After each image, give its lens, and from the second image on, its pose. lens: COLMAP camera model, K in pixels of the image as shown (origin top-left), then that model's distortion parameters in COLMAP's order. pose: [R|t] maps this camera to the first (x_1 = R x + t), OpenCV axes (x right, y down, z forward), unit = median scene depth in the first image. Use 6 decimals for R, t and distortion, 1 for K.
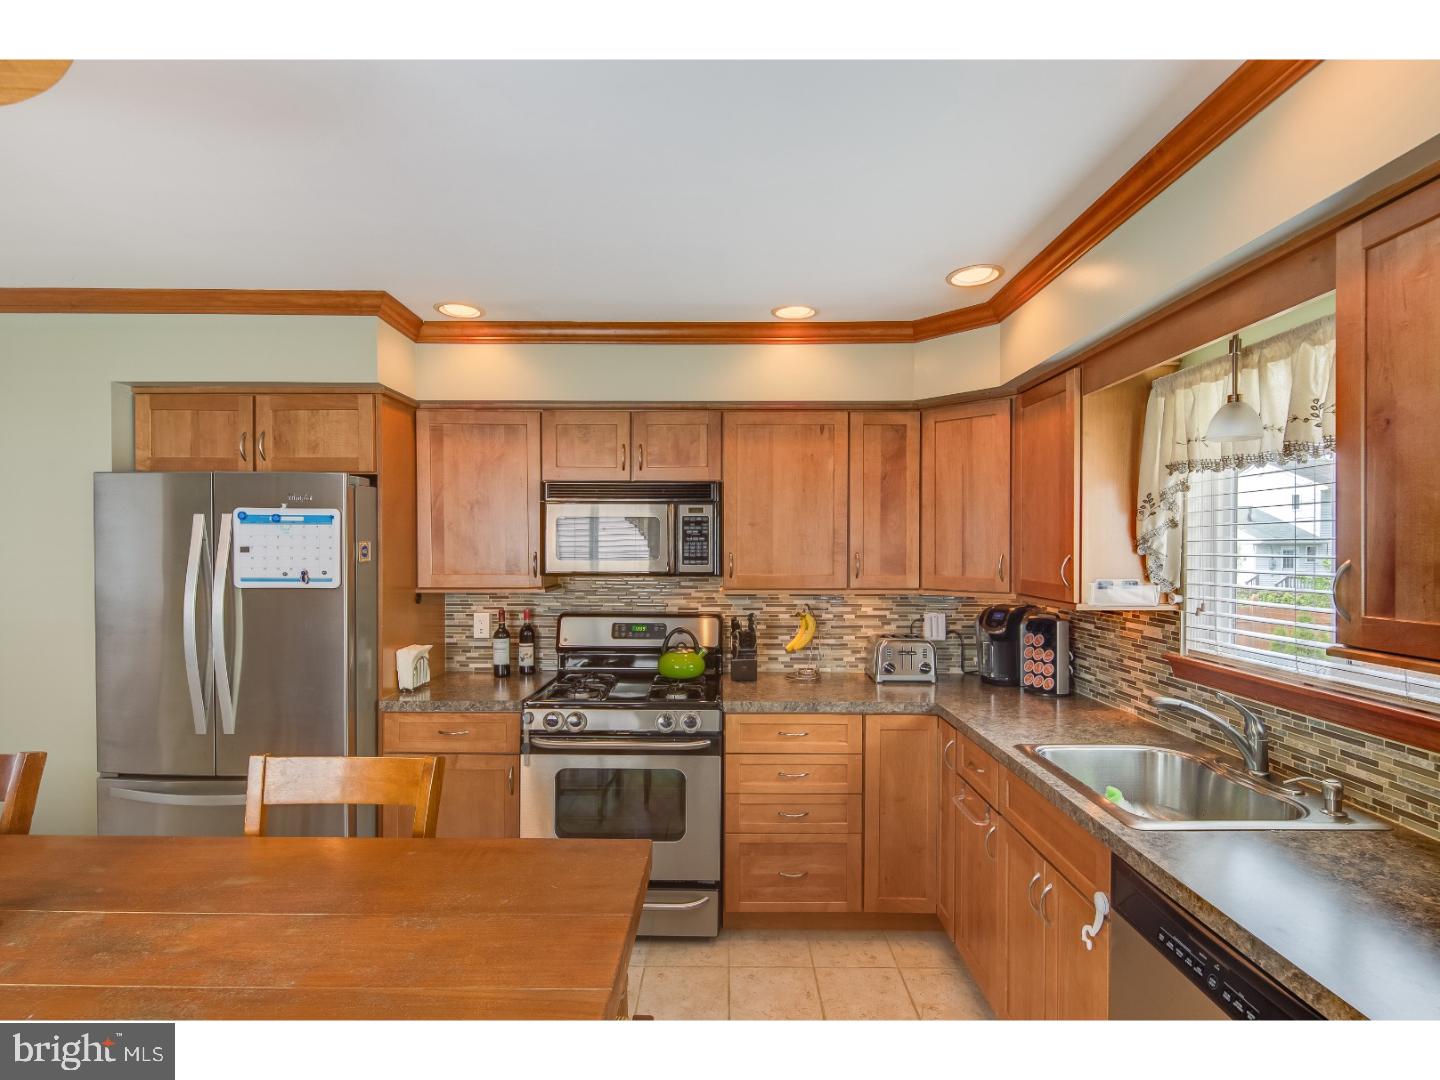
lens RADIAL K [[696.3, 0, 709.2], [0, 696.3, 557.1], [0, 0, 1]] dist [0.003668, -0.000002]
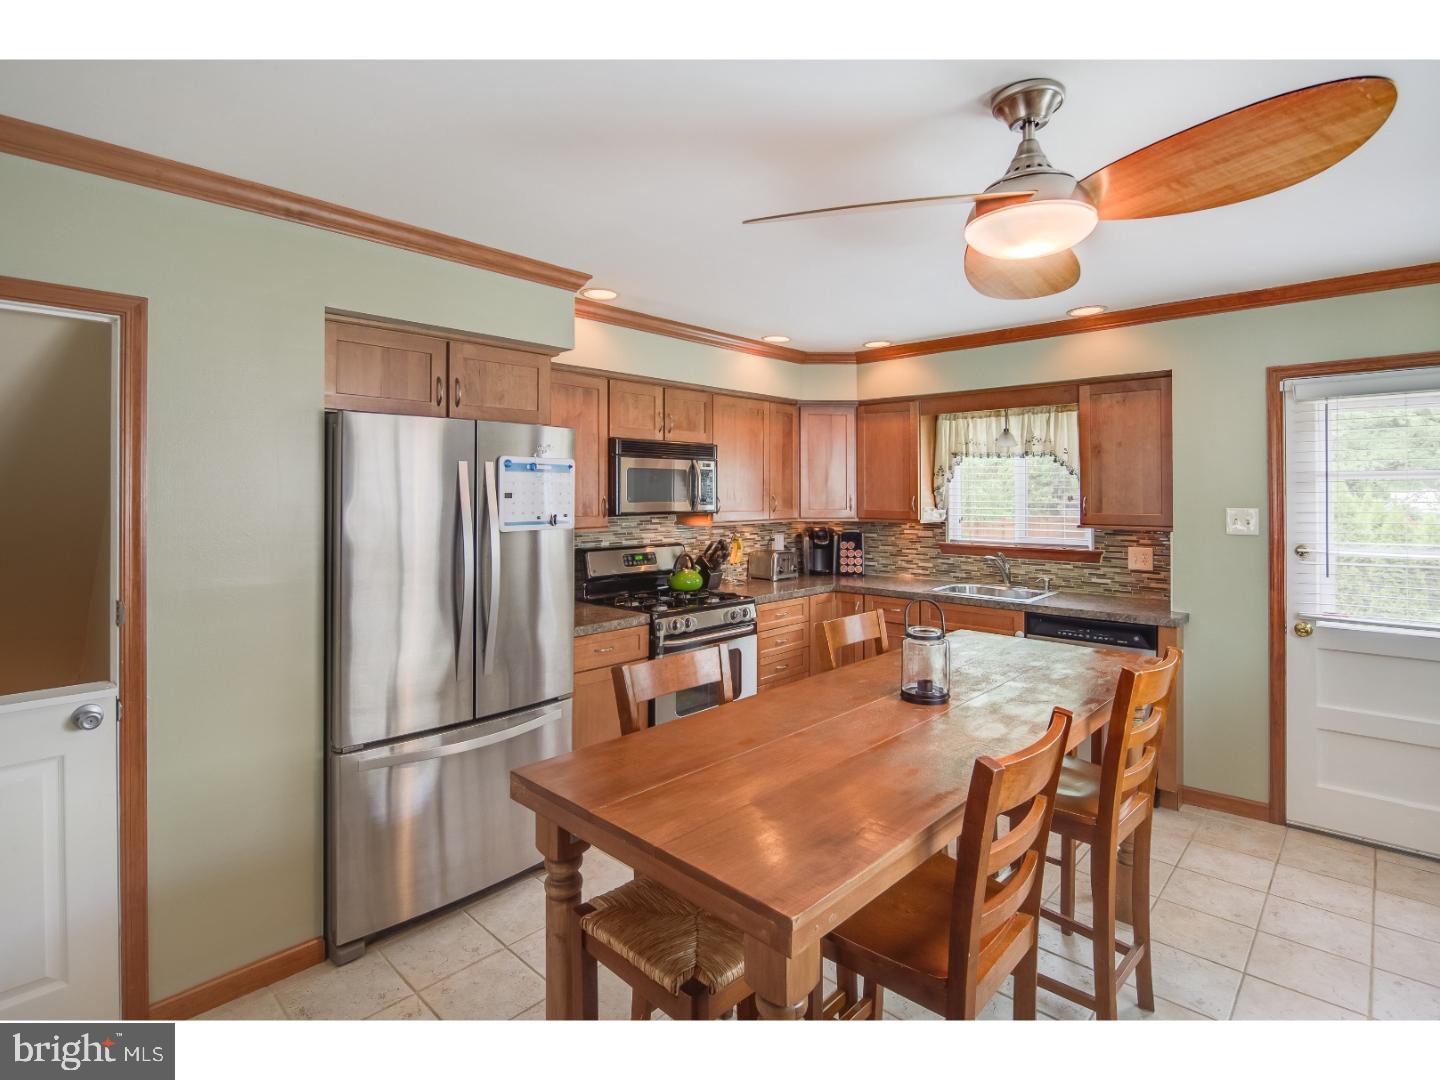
lens RADIAL K [[714.9, 0, 720.1], [0, 714.9, 487.4], [0, 0, 1]] dist [-0.008881, -0.000255]
pose [[0.680012, 0.001928, 0.733199, -1.116648], [0.012151, 0.999830, -0.013899, -0.003833], [-0.733101, 0.018361, 0.679872, 0.027093]]
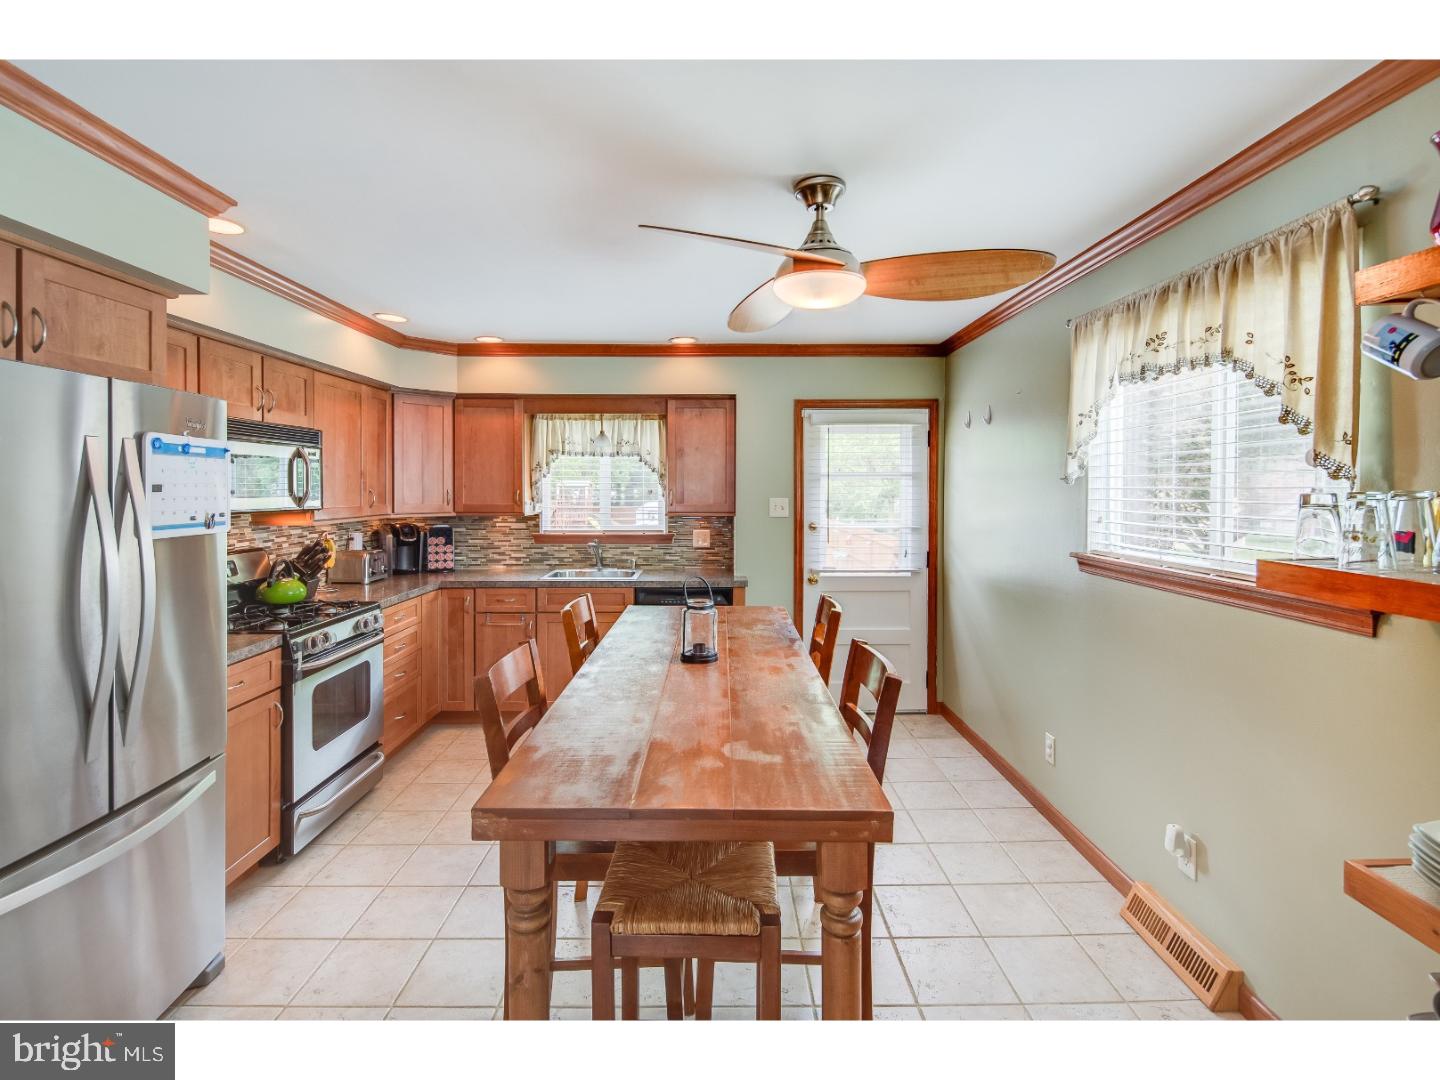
lens RADIAL K [[688.5, 0, 716.4], [0, 688.5, 495.9], [0, 0, 1]] dist [0.002640, -0.000395]
pose [[-0.007305, -0.014137, 0.999873, -1.273763], [0.012389, 0.999822, 0.014227, -0.005035], [-0.999897, 0.012491, -0.007128, 0.361331]]
